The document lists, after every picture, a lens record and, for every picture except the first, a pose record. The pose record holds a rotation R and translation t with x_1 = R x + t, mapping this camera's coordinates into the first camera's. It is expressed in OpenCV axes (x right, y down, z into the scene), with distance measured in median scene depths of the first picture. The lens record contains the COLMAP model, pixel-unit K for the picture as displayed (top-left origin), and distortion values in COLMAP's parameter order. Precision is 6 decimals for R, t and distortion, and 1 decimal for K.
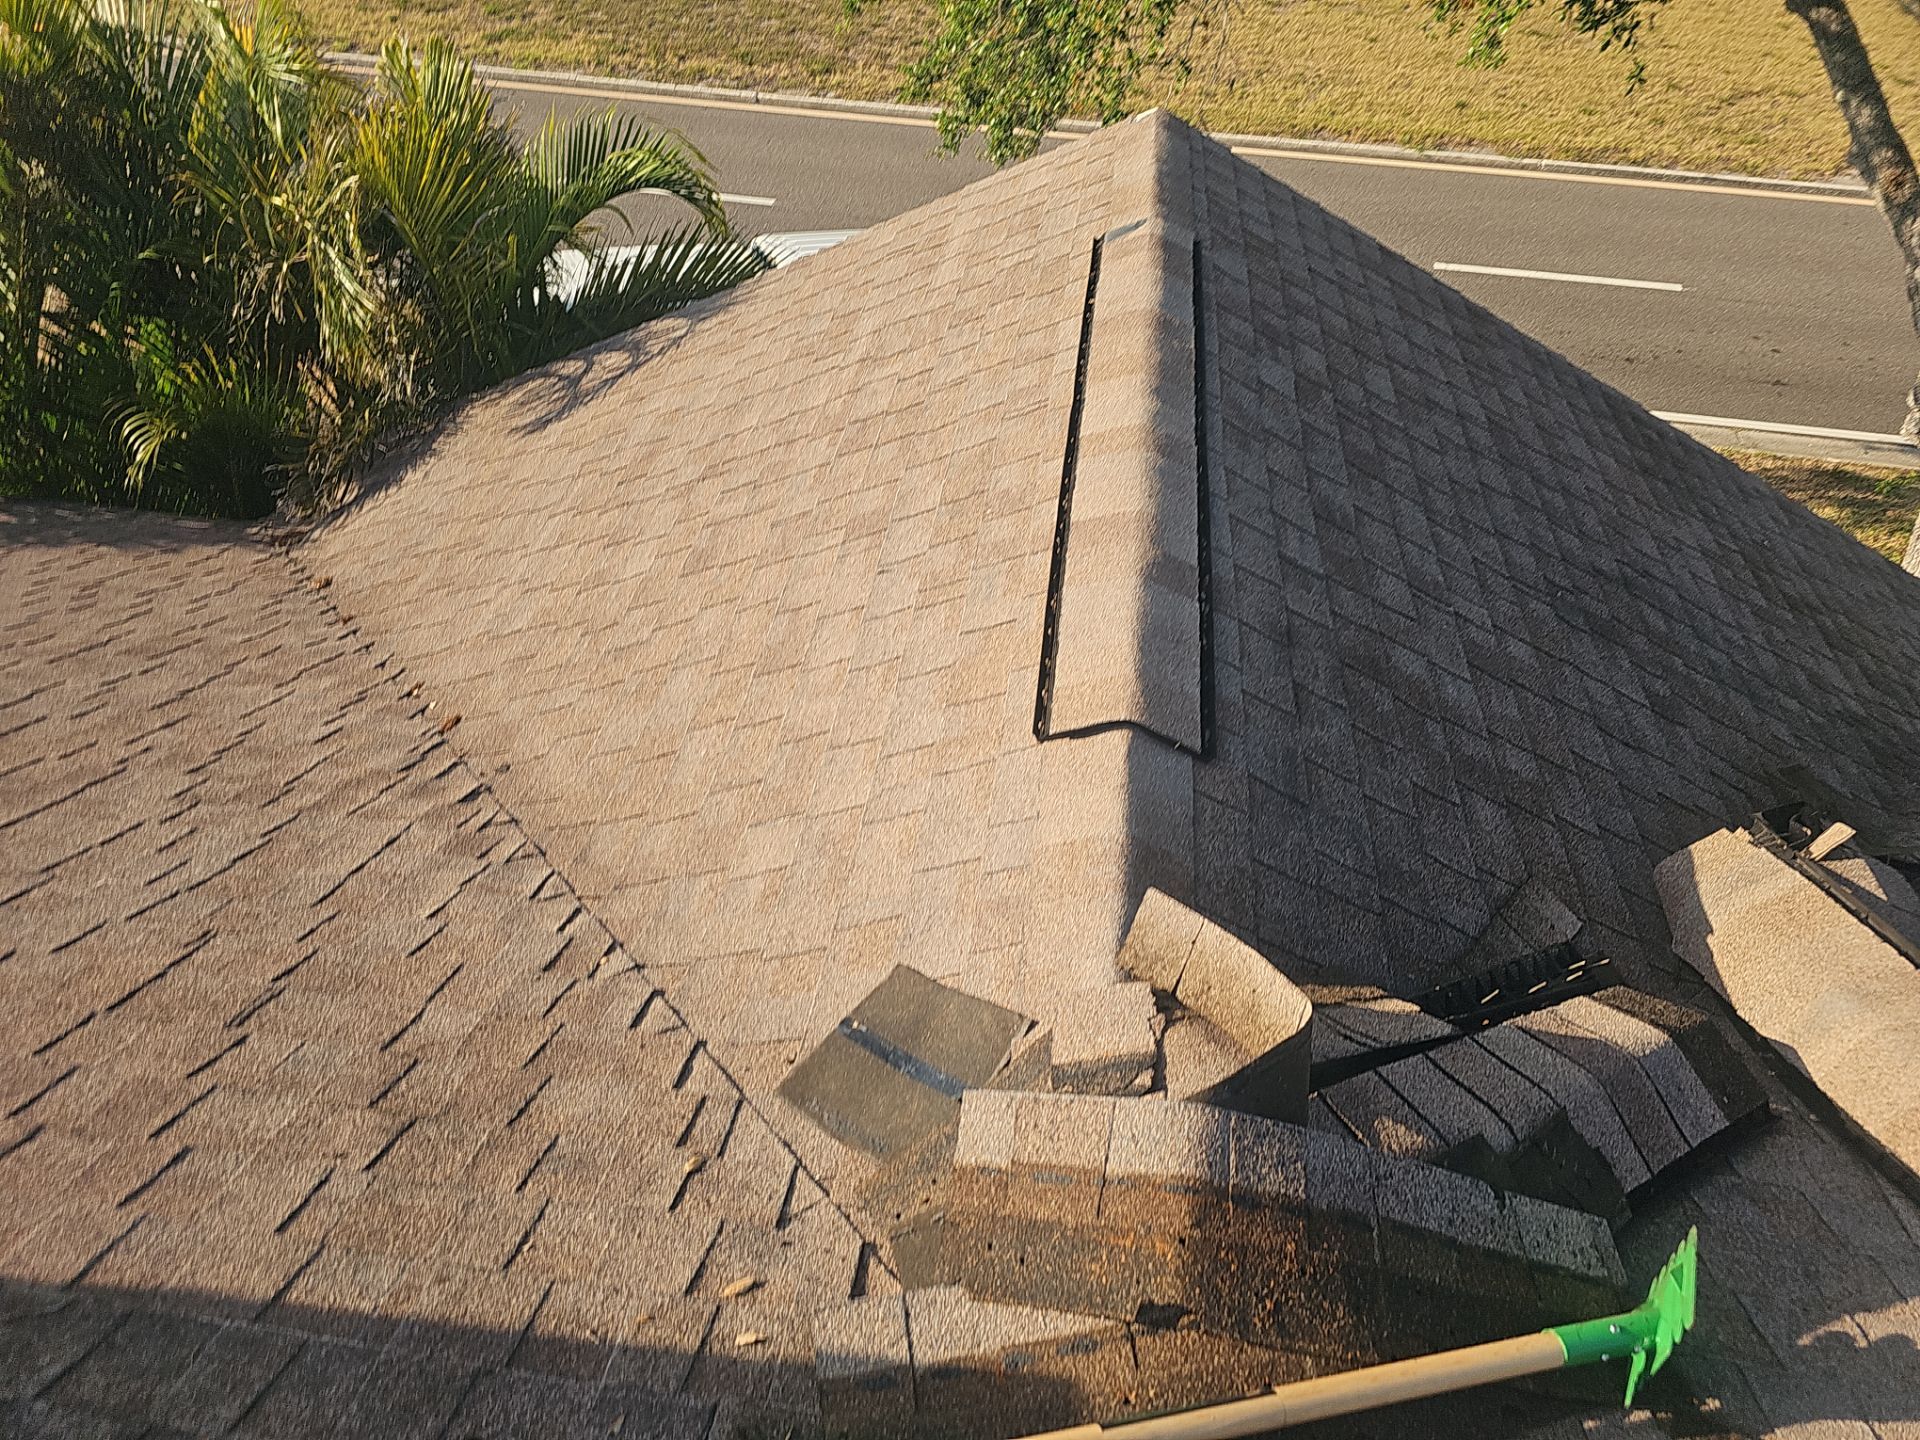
lens RADIAL K [[1449.6, 0, 960.0], [0, 1449.6, 720.0], [0, 0, 1]] dist [0.092078, -0.096876]
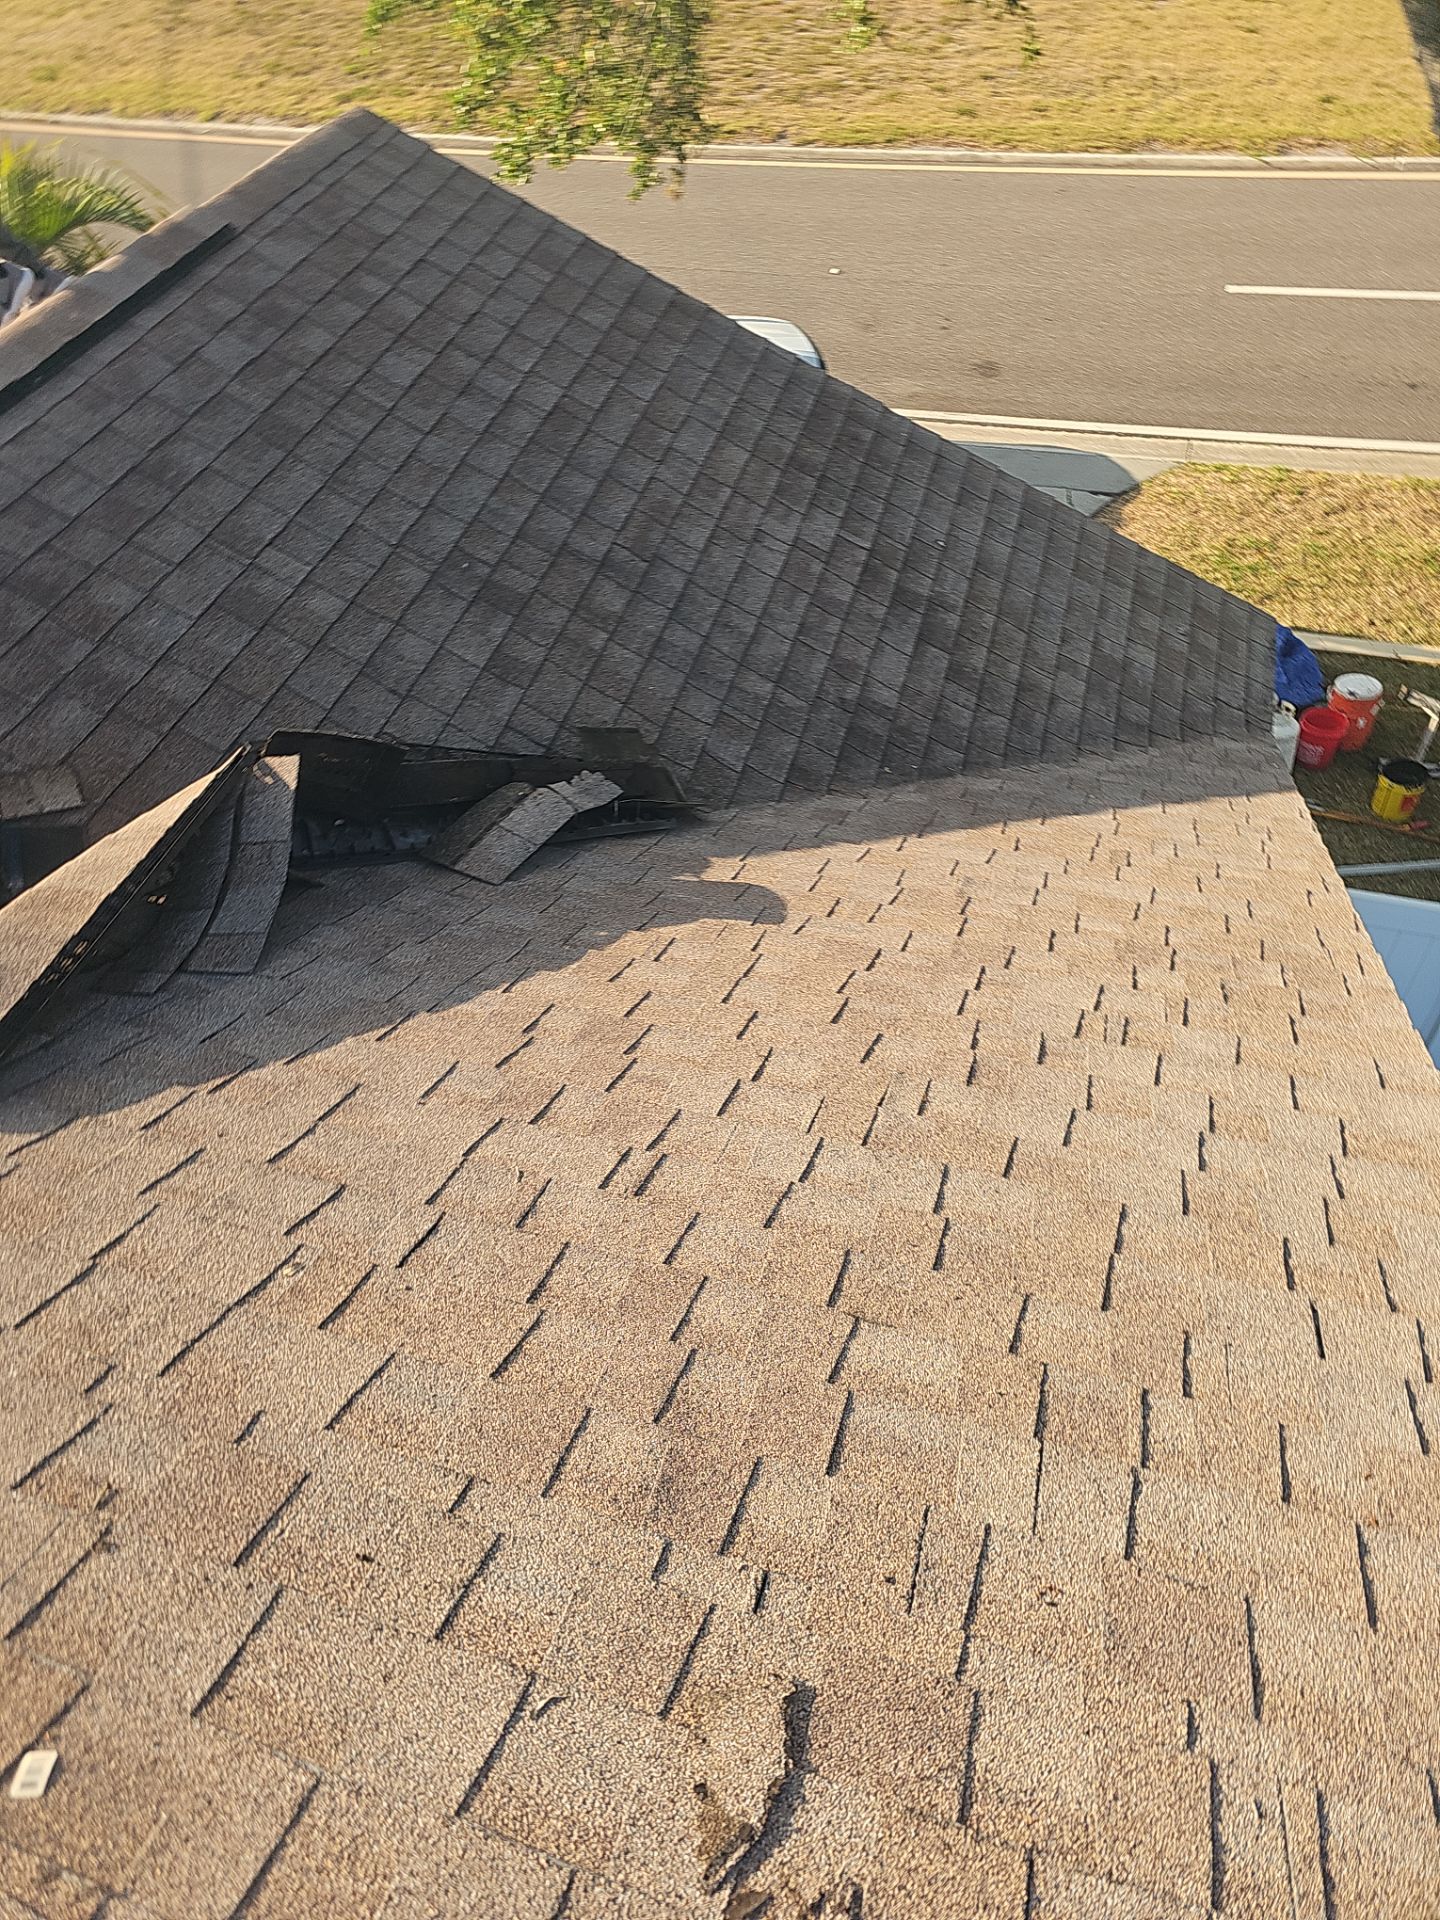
lens RADIAL K [[1481.1, 0, 720.7], [0, 1481.1, 954.4], [0, 0, 1]] dist [0.076891, -0.002787]
pose [[0.970370, 0.064107, -0.232965, 0.239028], [-0.044207, 0.994991, 0.089662, 0.025445], [0.237546, -0.076707, 0.968343, -0.009693]]
